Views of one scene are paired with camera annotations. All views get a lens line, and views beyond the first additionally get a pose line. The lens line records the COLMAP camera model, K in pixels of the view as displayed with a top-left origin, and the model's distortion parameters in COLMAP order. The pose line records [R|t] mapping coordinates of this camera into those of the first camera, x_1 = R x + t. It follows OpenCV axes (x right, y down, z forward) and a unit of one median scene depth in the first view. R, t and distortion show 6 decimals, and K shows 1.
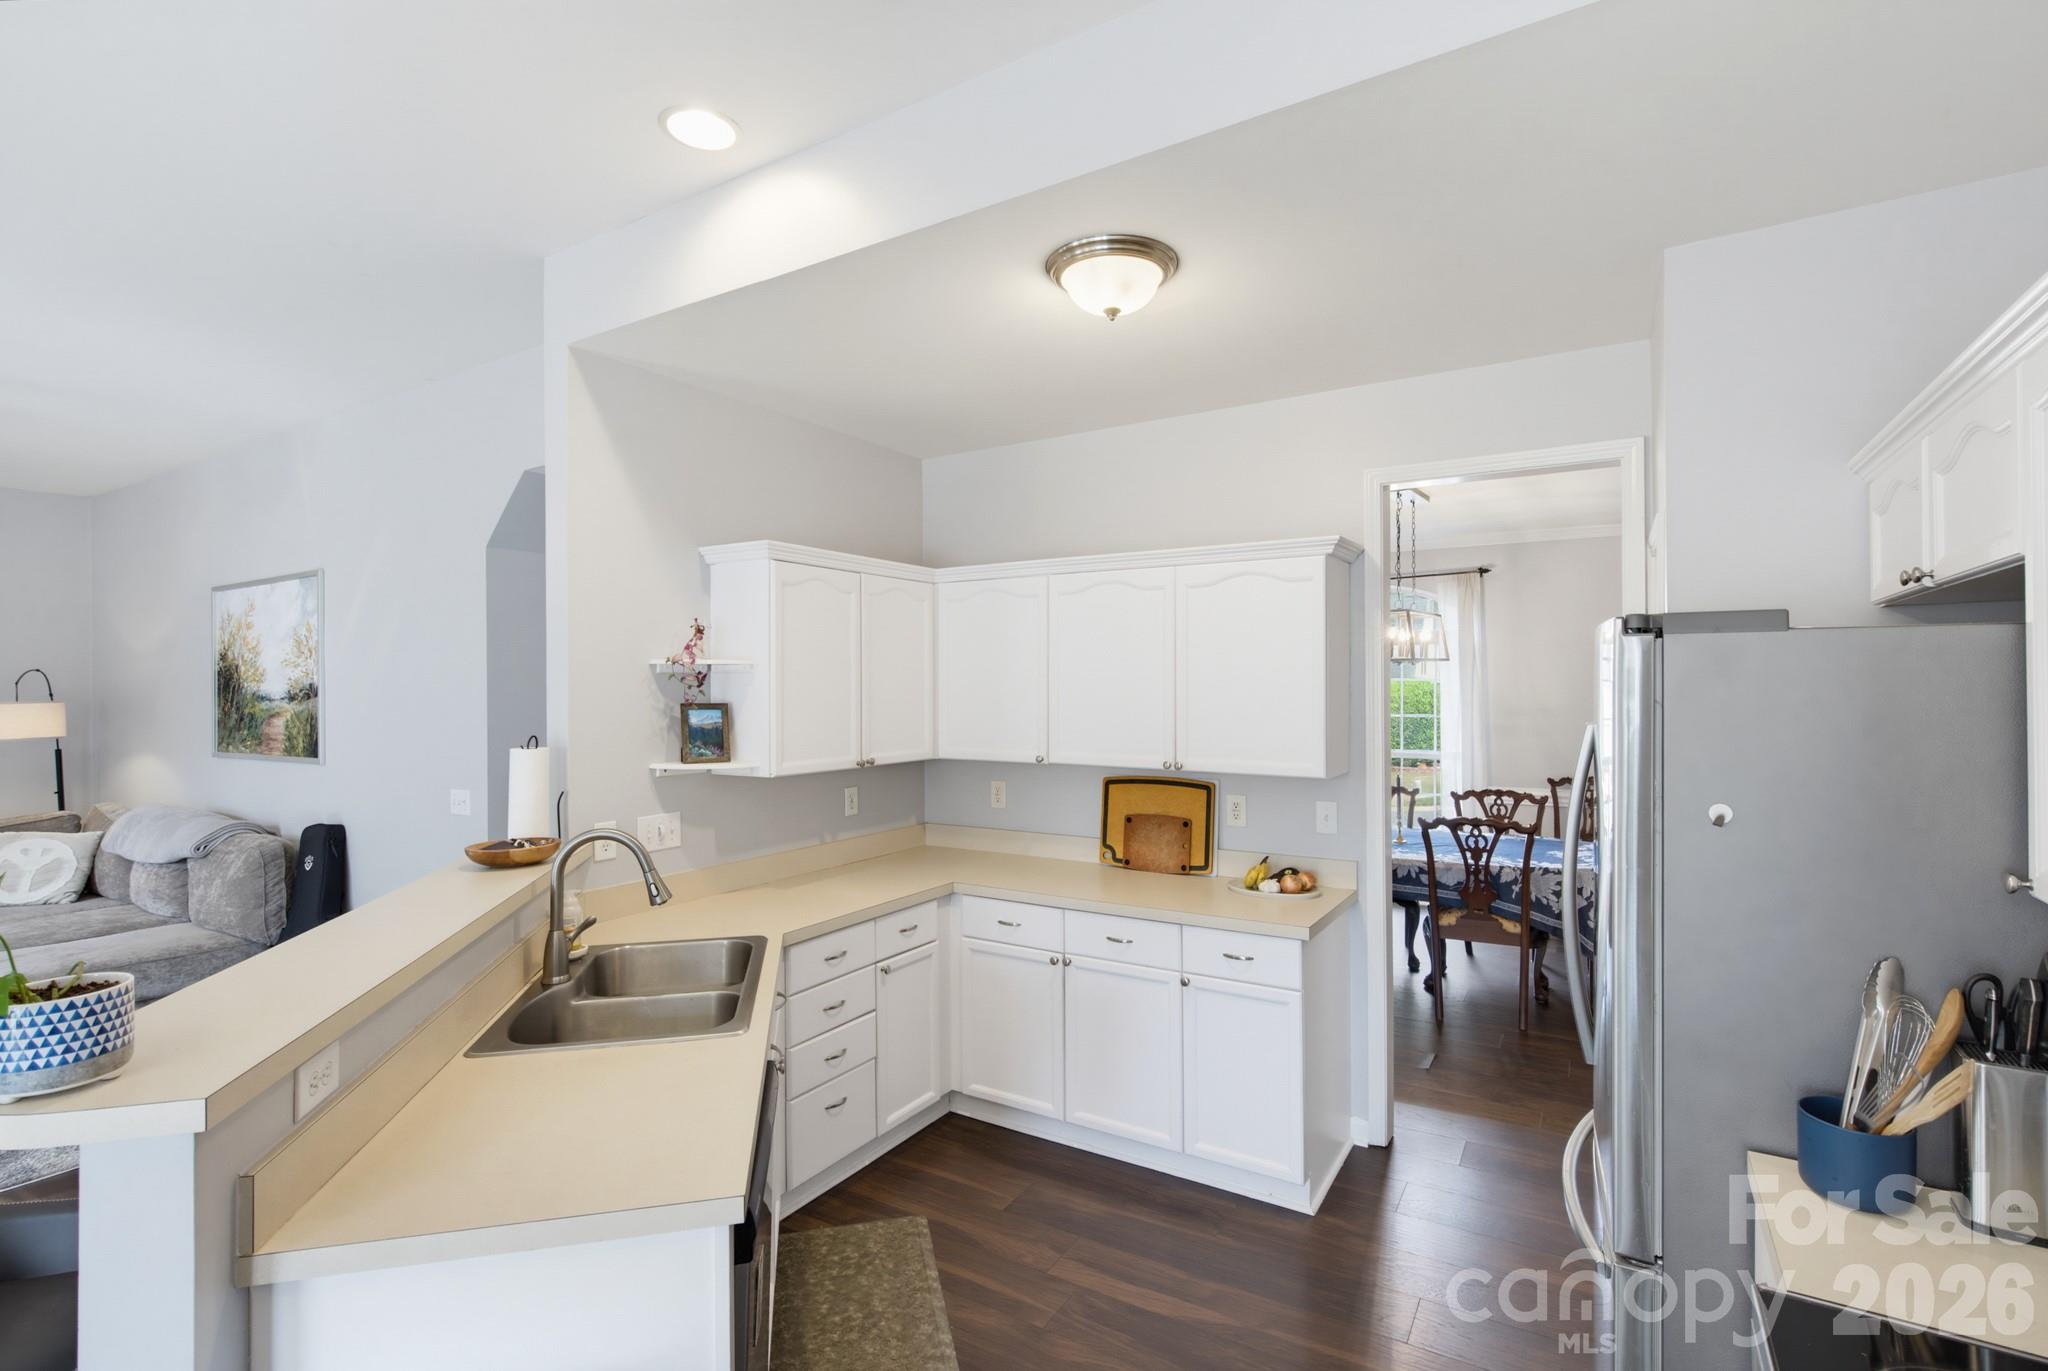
lens RADIAL K [[932.9, 0, 1020.8], [0, 932.9, 685.4], [0, 0, 1]] dist [0.004287, -0.002567]
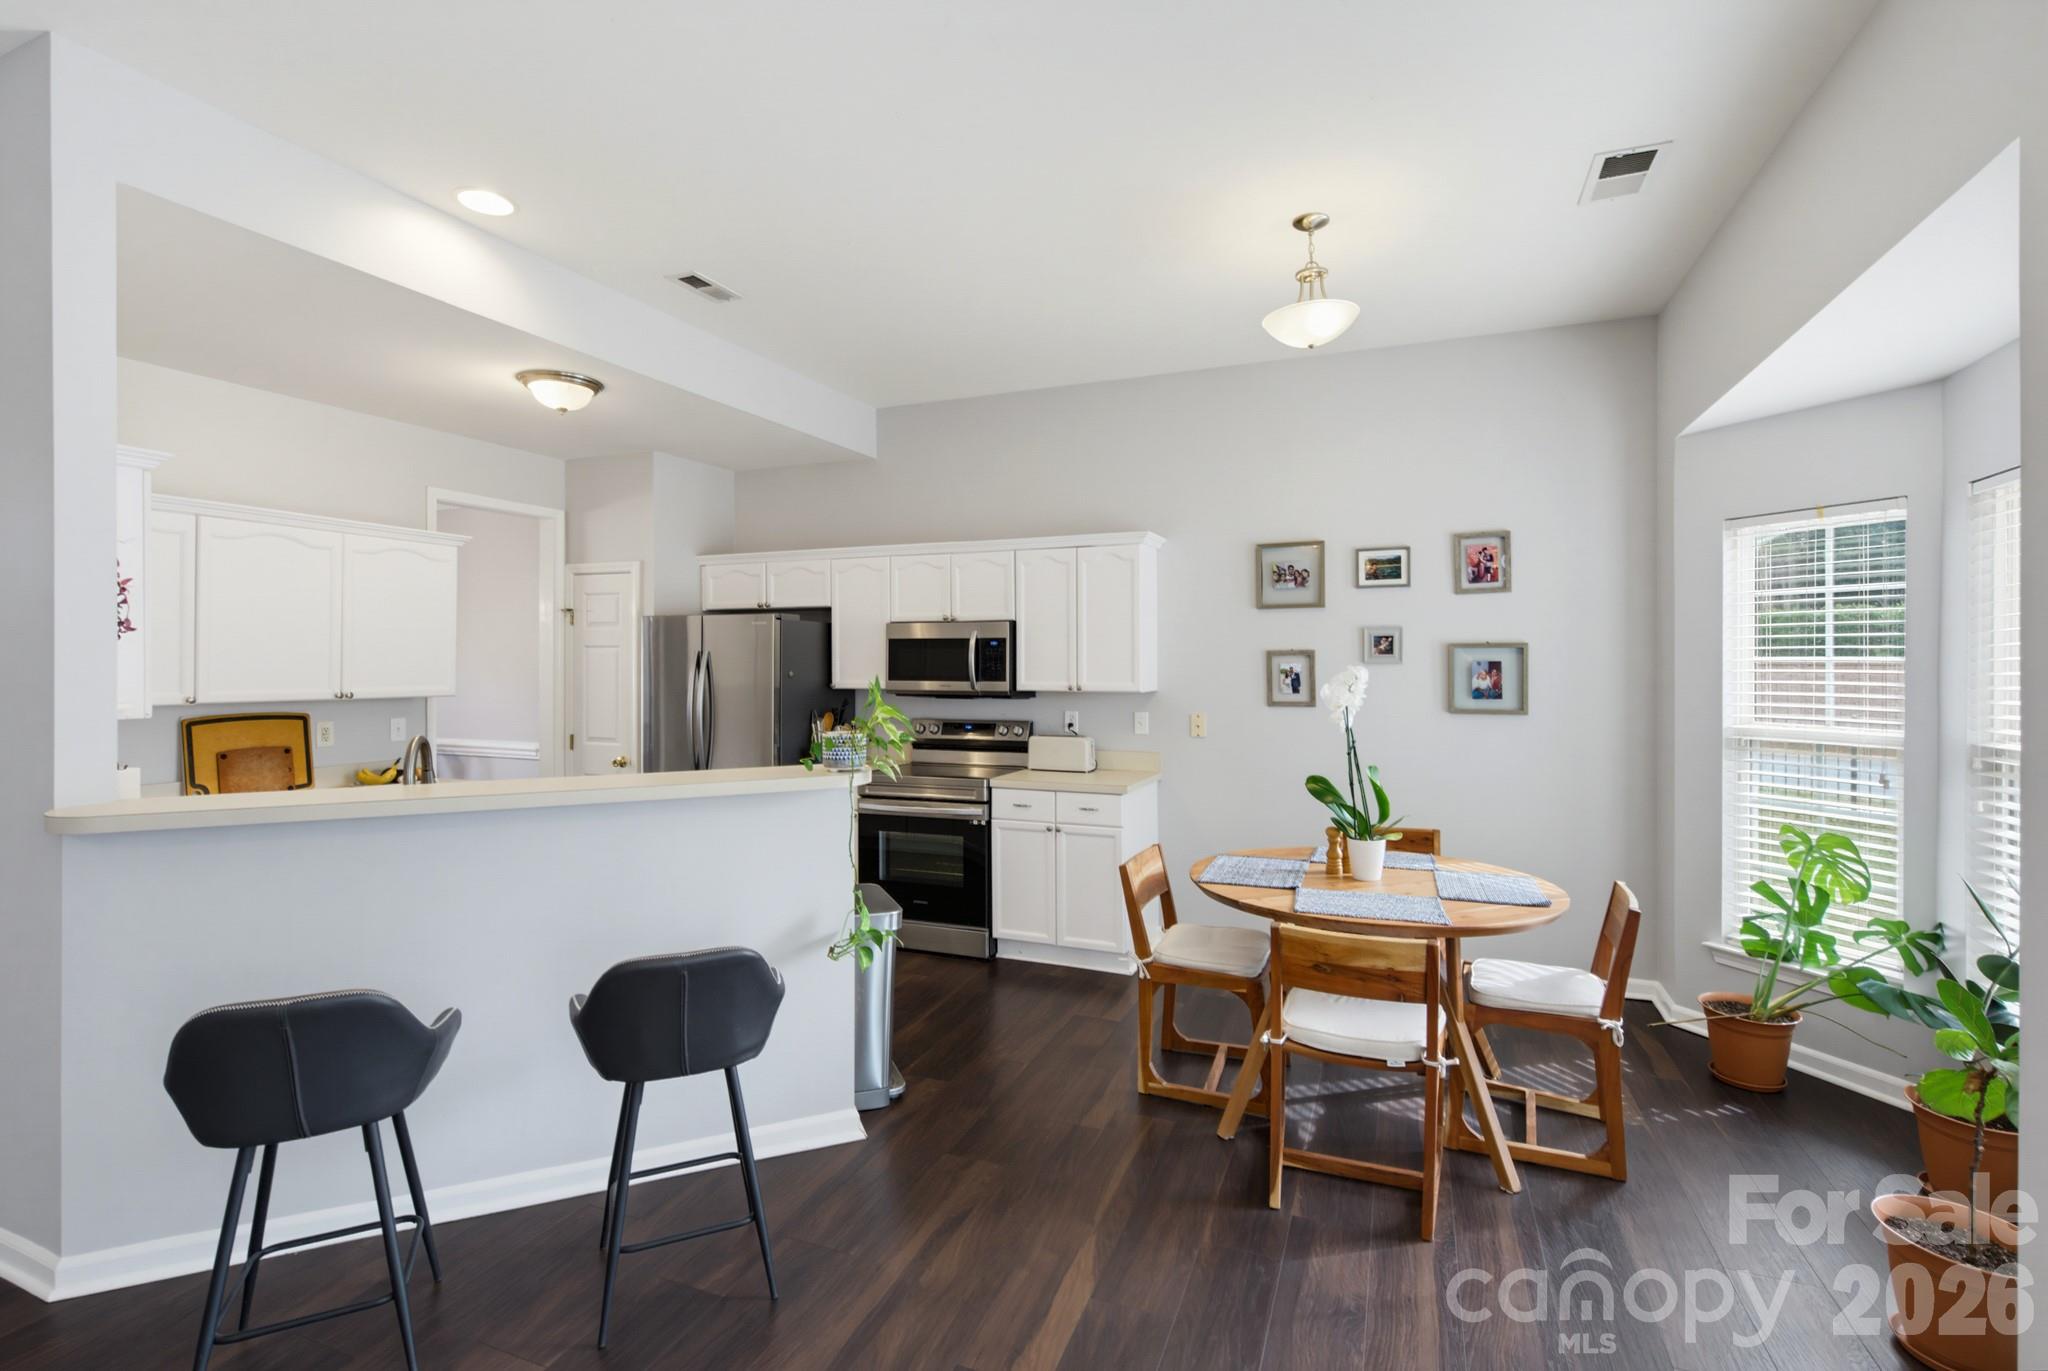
lens RADIAL K [[932.9, 0, 1016.9], [0, 932.9, 656.7], [0, 0, 1]] dist [0.004287, -0.002567]
pose [[-0.149681, 0.008385, 0.988699, -1.065020], [-0.002970, 0.999956, -0.008930, 0.038620], [-0.988730, -0.004273, -0.149650, 0.271898]]
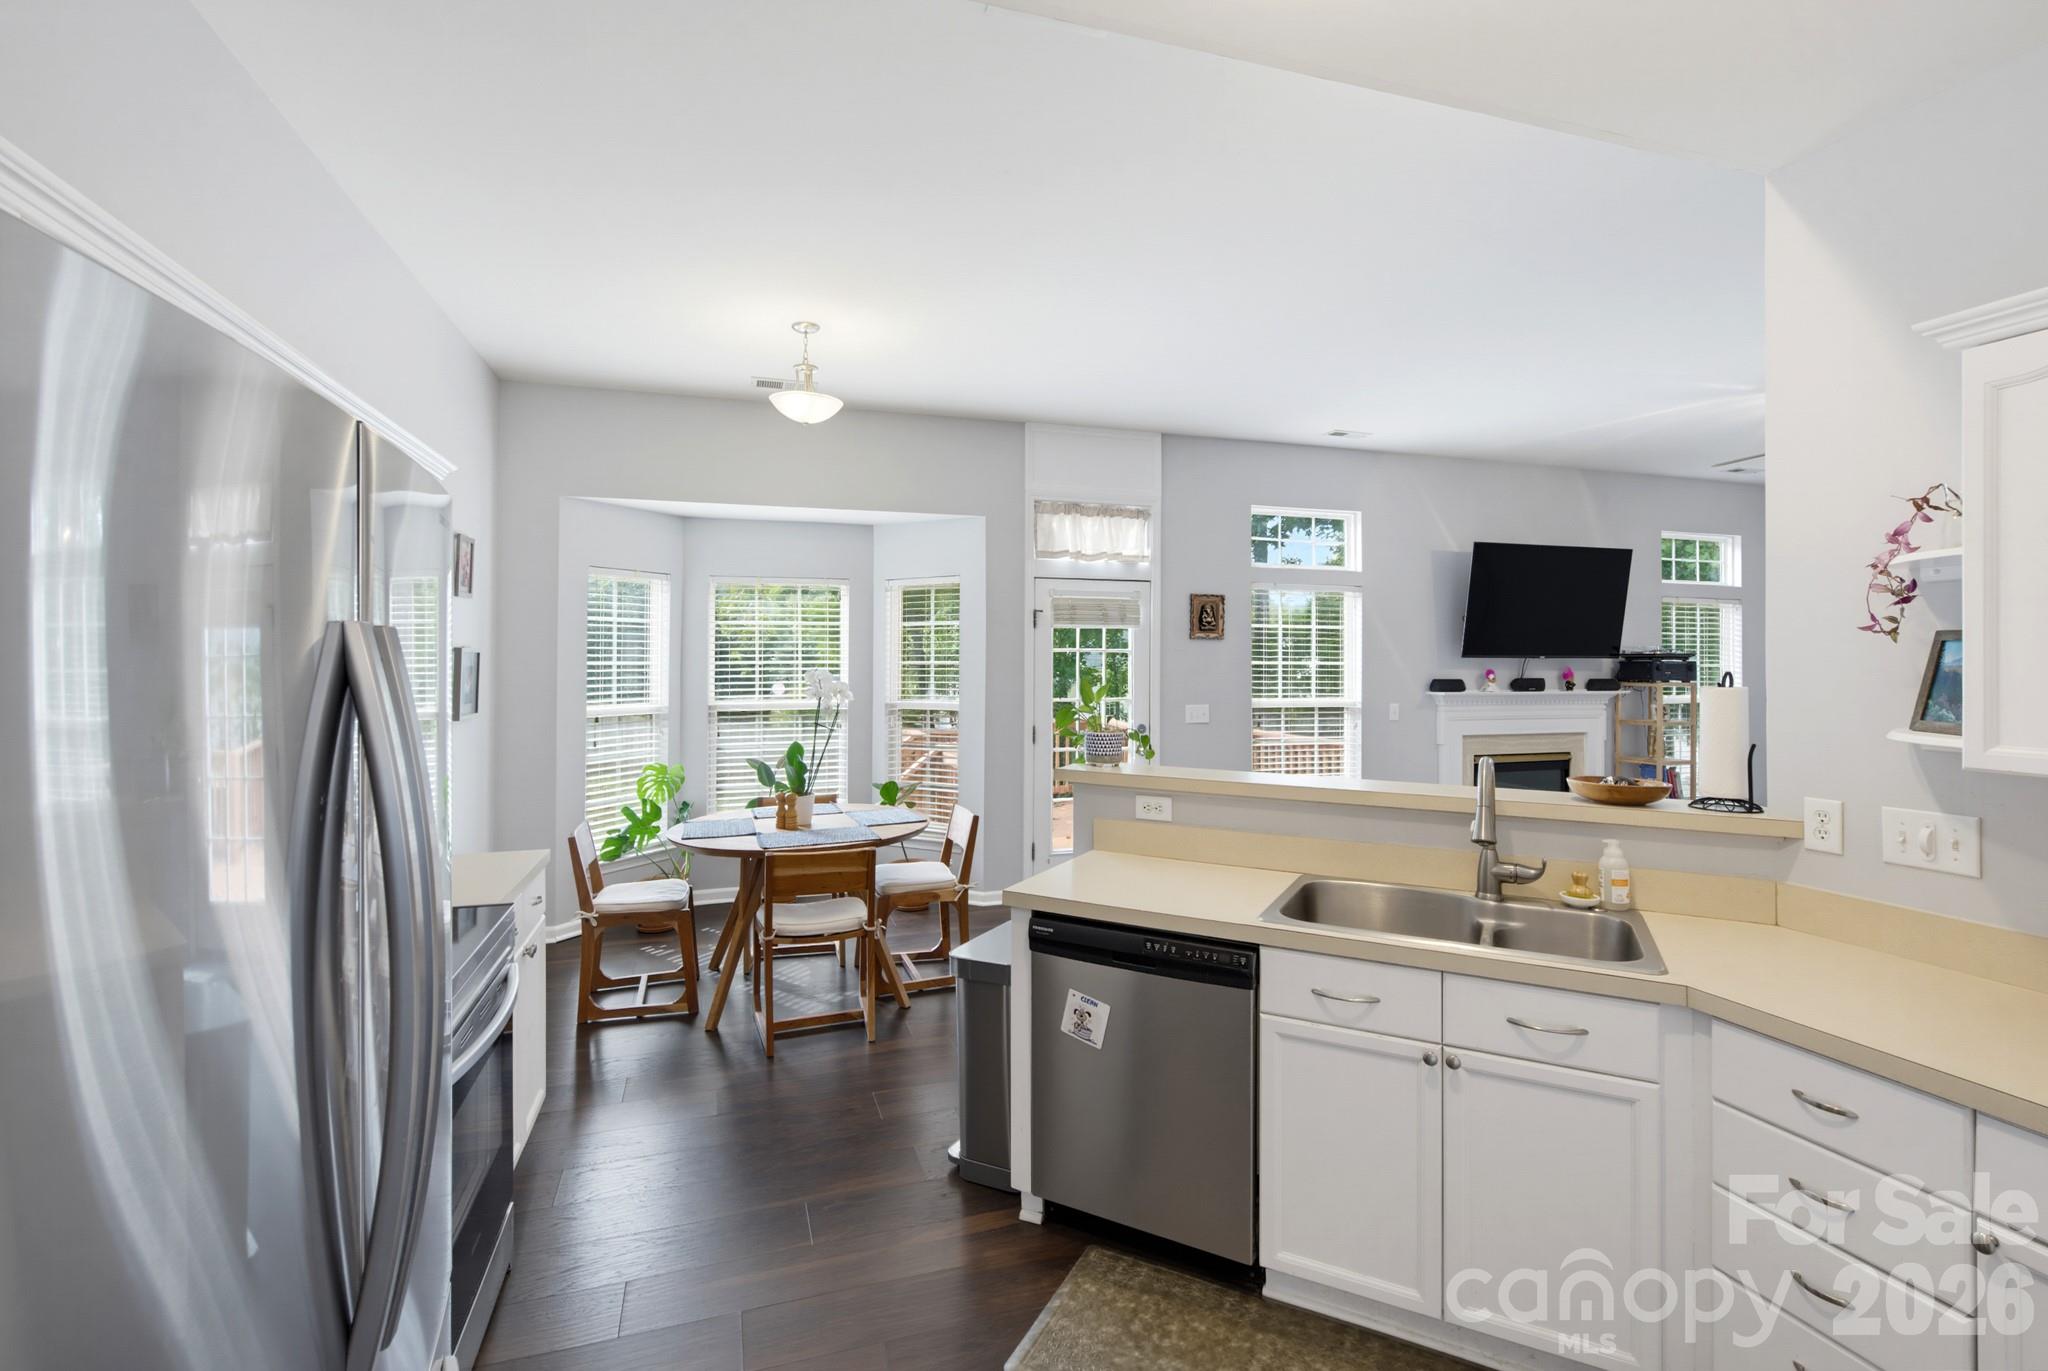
lens RADIAL K [[932.9, 0, 1027.8], [0, 932.9, 664.6], [0, 0, 1]] dist [0.004287, -0.002567]
pose [[-0.651022, 0.009543, -0.758999, 0.362376], [0.006717, 0.999954, 0.006812, 0.026633], [0.759029, -0.000663, -0.651056, 0.781688]]
